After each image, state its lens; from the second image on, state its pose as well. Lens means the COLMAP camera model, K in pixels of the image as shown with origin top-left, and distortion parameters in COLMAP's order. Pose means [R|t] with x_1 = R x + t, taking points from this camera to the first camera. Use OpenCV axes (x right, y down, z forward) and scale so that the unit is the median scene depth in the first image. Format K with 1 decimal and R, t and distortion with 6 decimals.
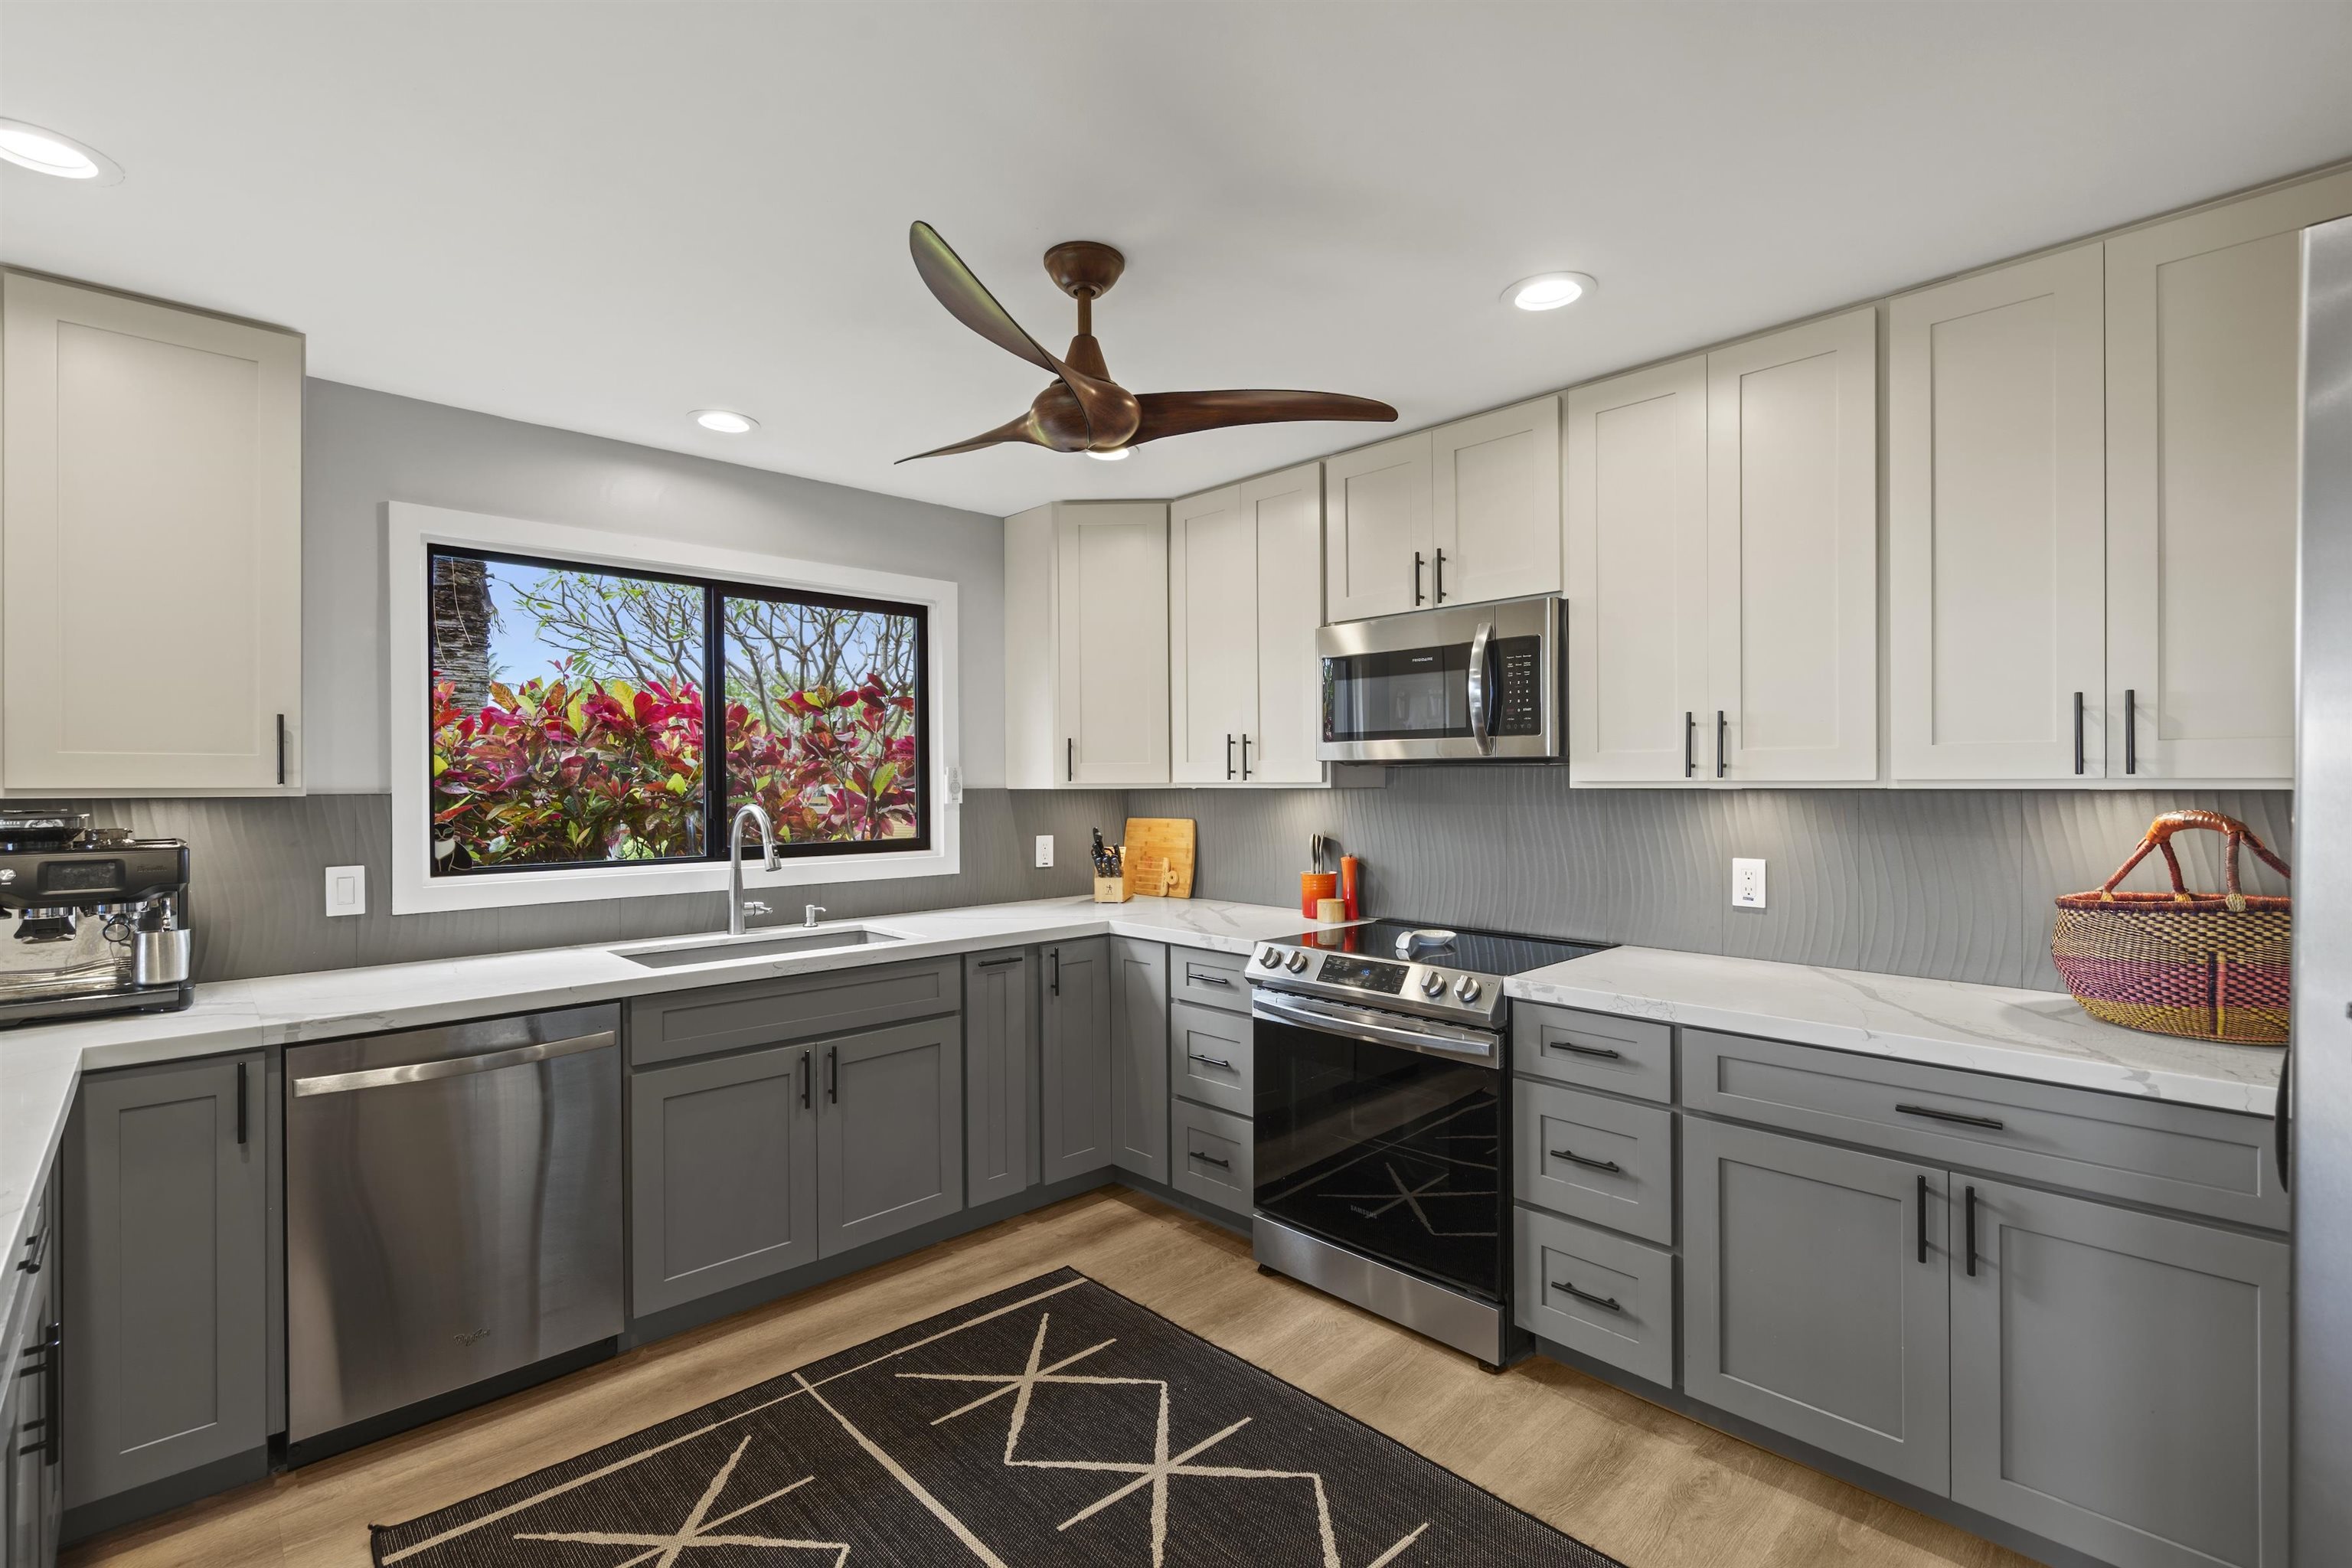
lens RADIAL K [[1064.4, 0, 1181.2], [0, 1064.4, 776.0], [0, 0, 1]] dist [-0.006488, 0.003115]
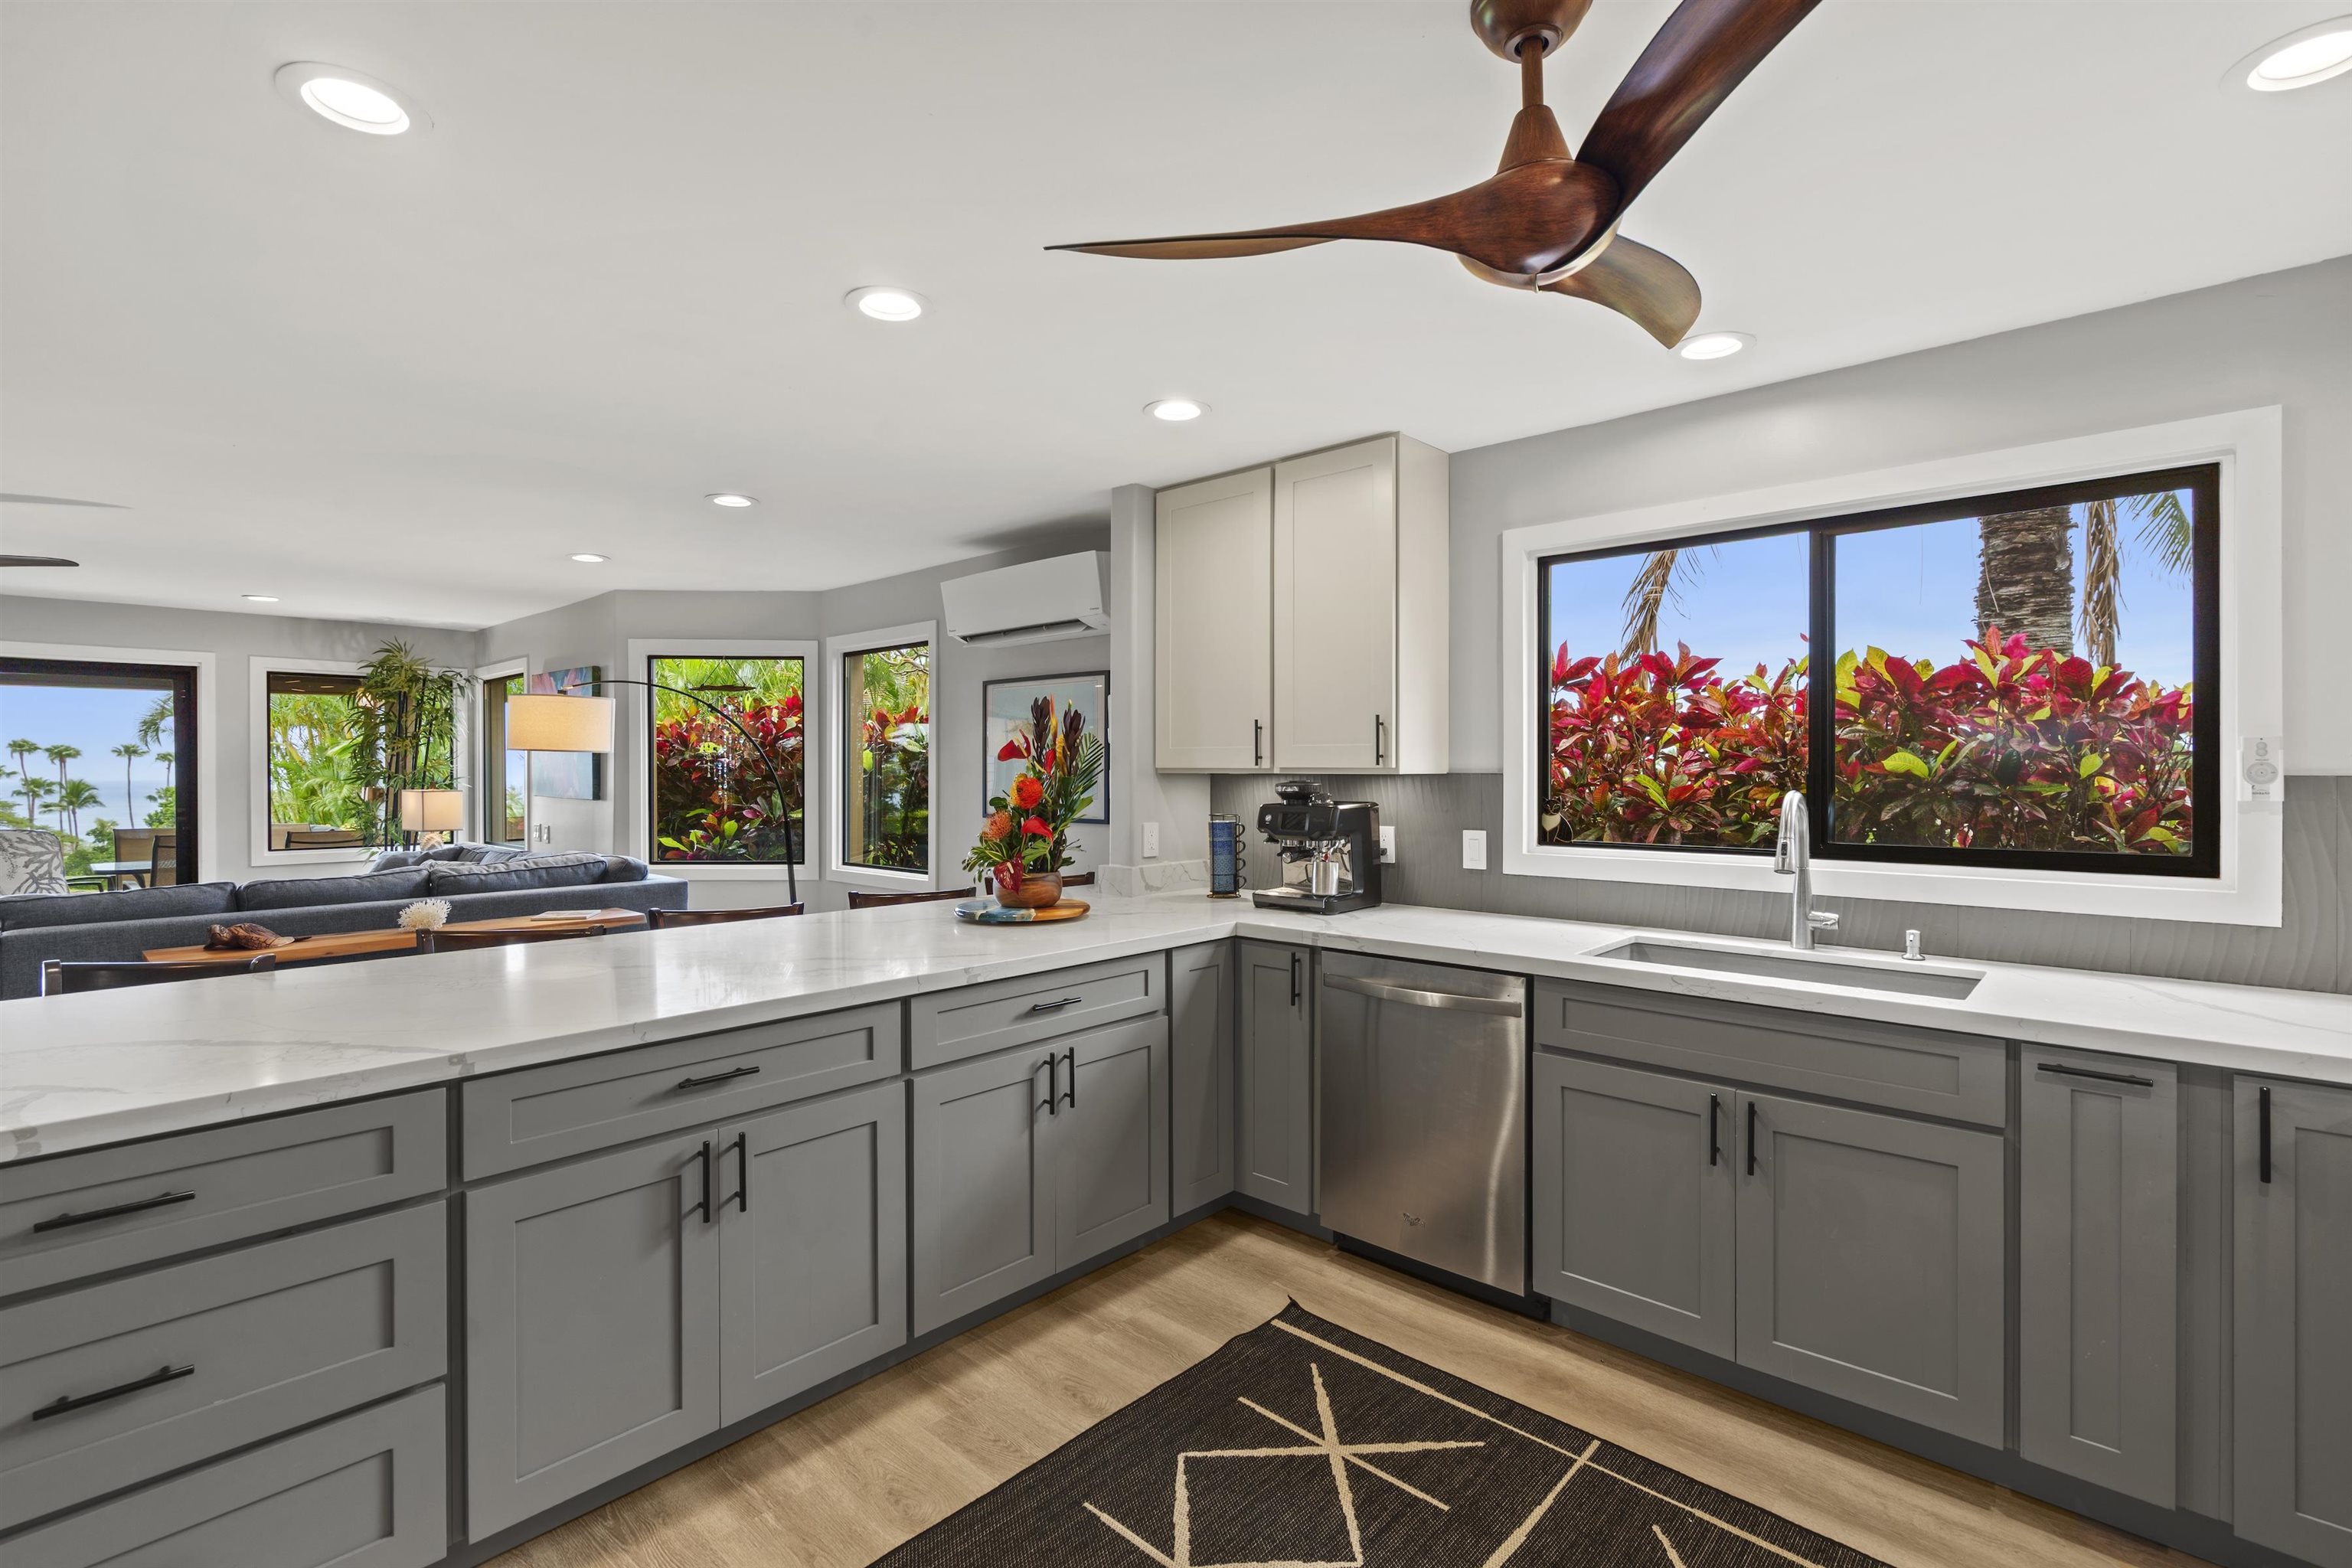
lens RADIAL K [[1064.4, 0, 1179.5], [0, 1064.4, 772.9], [0, 0, 1]] dist [-0.006488, 0.003115]
pose [[0.057766, 0.008722, -0.998292, 0.427839], [0.006834, 0.999935, 0.009132, 0.002362], [0.998307, -0.007350, 0.057703, 0.540344]]
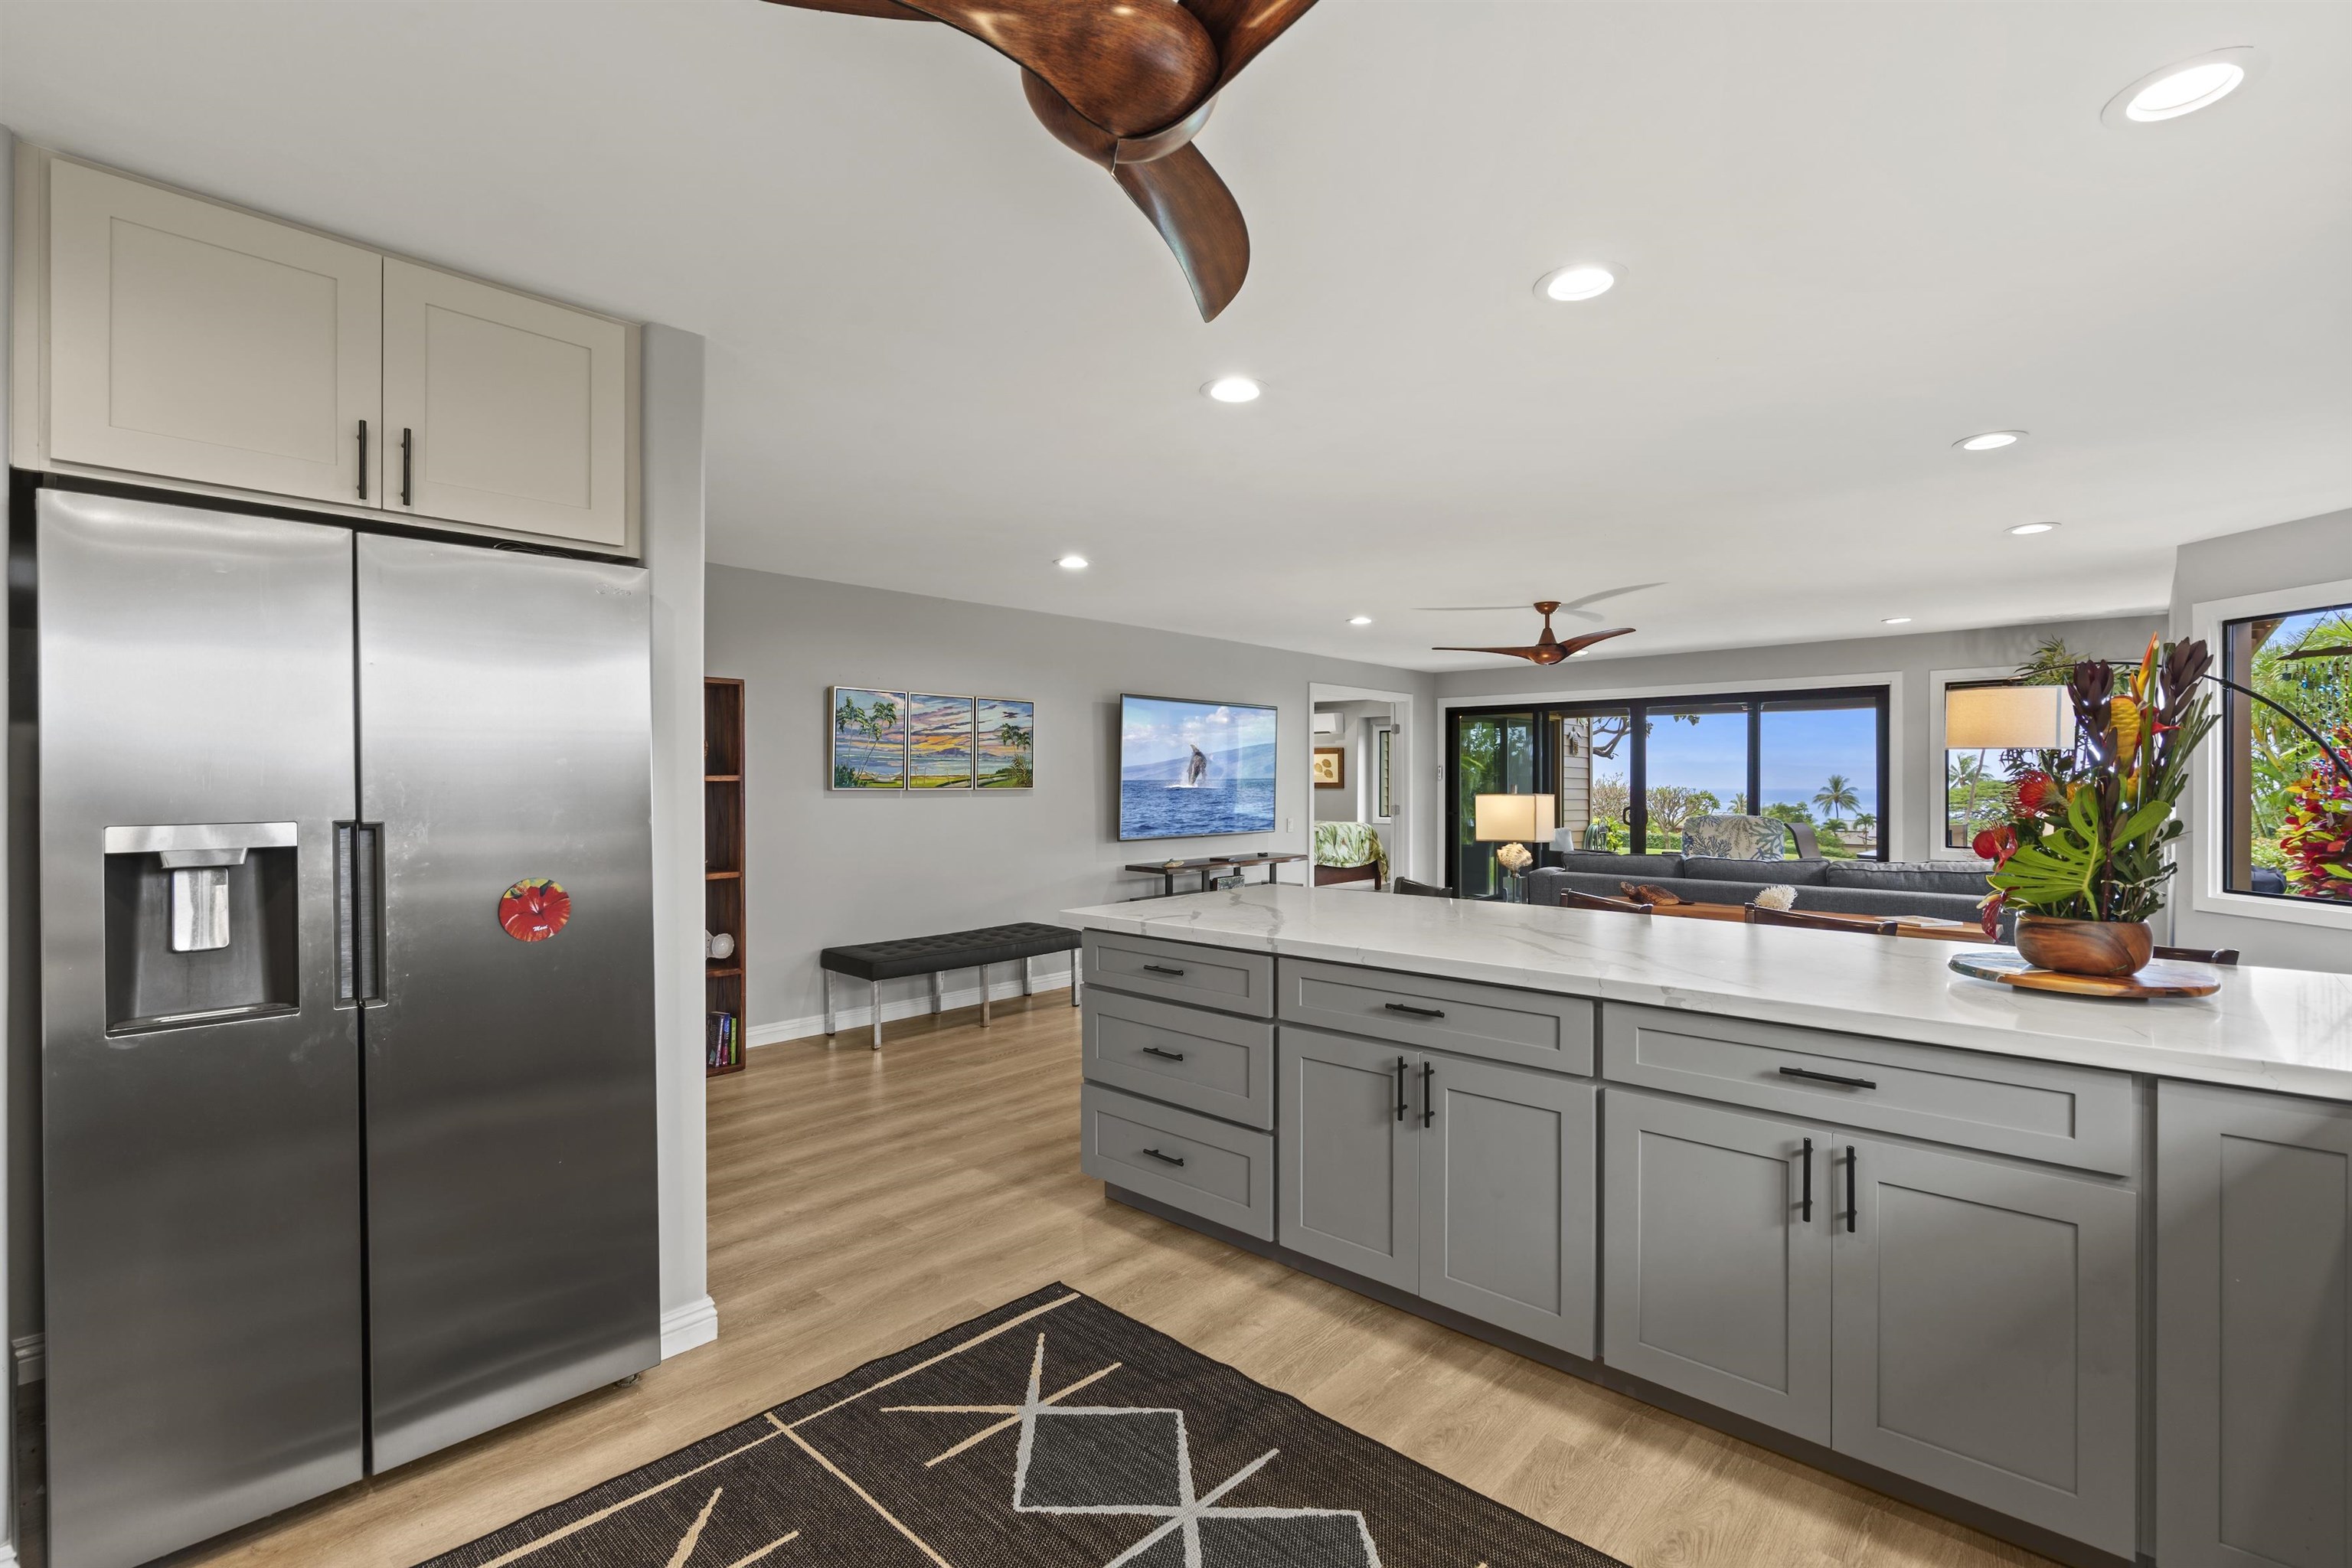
lens RADIAL K [[1064.4, 0, 1183.5], [0, 1064.4, 786.9], [0, 0, 1]] dist [-0.006488, 0.003115]
pose [[-0.997997, 0.004322, -0.063115, -0.060730], [0.004066, 0.999983, 0.004186, 0.021052], [0.063132, 0.003921, -0.997997, 1.147879]]
